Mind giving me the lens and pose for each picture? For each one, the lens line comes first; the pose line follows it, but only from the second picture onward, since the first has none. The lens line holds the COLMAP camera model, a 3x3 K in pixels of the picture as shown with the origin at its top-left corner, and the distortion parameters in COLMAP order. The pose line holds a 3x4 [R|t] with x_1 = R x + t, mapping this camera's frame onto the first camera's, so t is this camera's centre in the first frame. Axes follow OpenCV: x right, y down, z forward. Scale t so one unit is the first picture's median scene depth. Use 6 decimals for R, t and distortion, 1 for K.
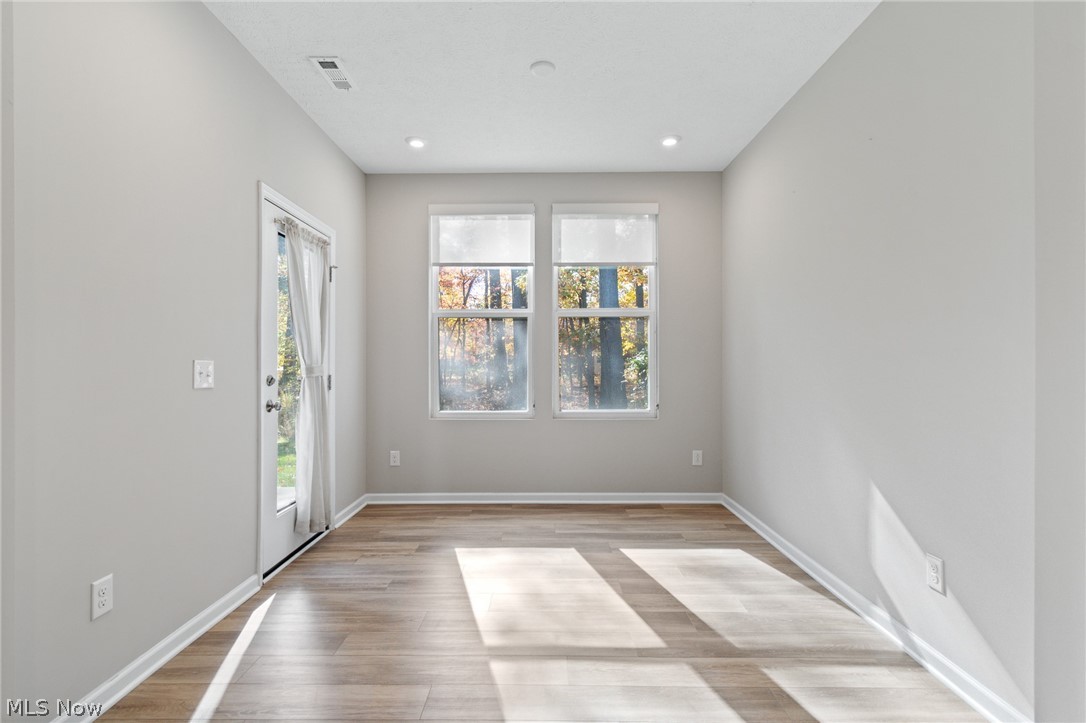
lens RADIAL K [[487.3, 0, 543.0], [0, 487.3, 361.5], [0, 0, 1]] dist [0.001657, 0.000158]
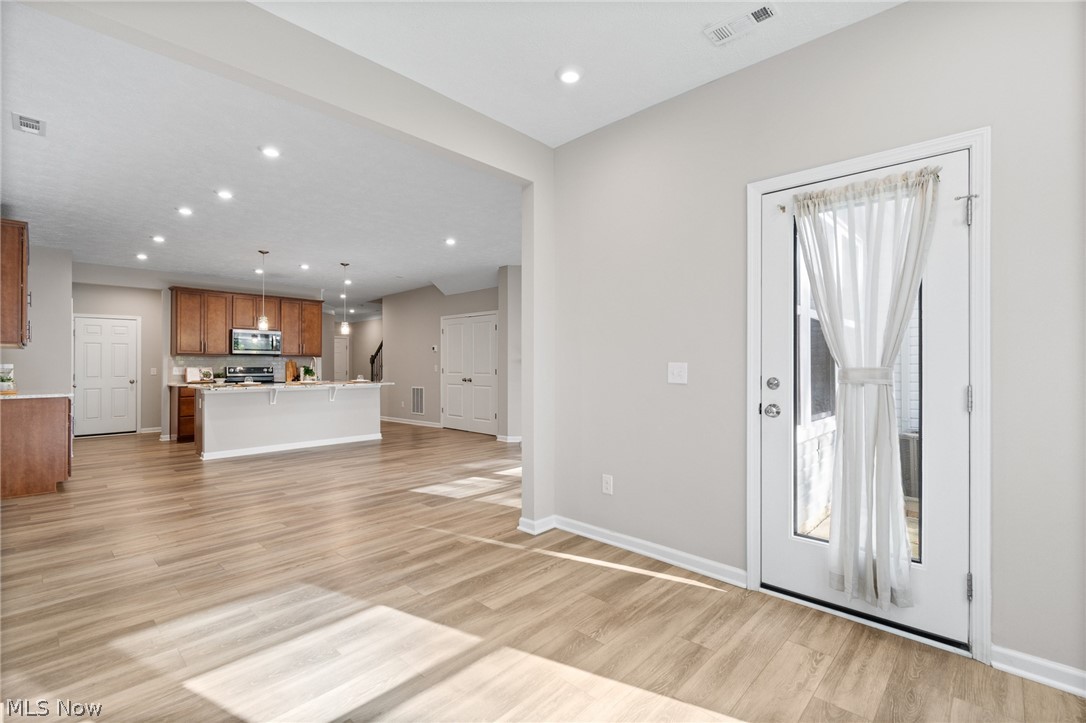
lens RADIAL K [[483.9, 0, 541.4], [0, 483.9, 364.3], [0, 0, 1]] dist [0.001617, 0.000119]
pose [[-0.682815, 0.001065, -0.730591, 0.368295], [0.000450, 0.999999, 0.001038, 0.000073], [0.730592, 0.000380, -0.682815, 1.144428]]
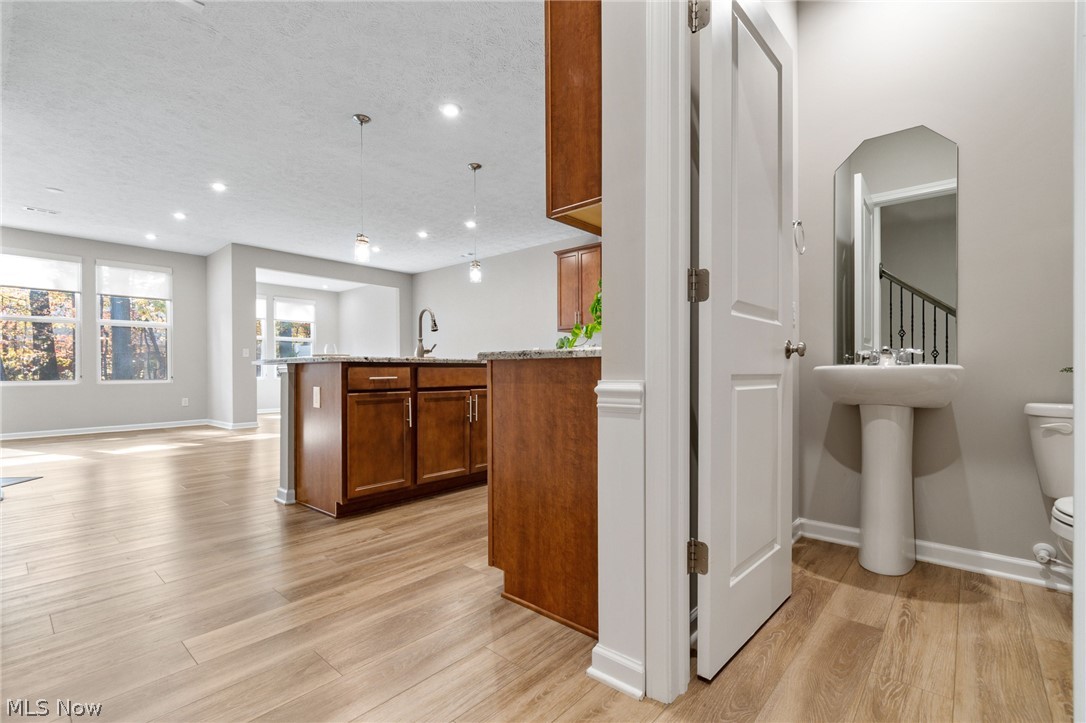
lens RADIAL K [[486.1, 0, 542.6], [0, 486.1, 370.0], [0, 0, 1]] dist [0.000482, 0.000186]
pose [[0.652123, 0.001648, 0.758111, -1.320073], [0.007934, 0.999928, -0.008999, 0.131703], [-0.758072, 0.011883, 0.652063, -2.291962]]
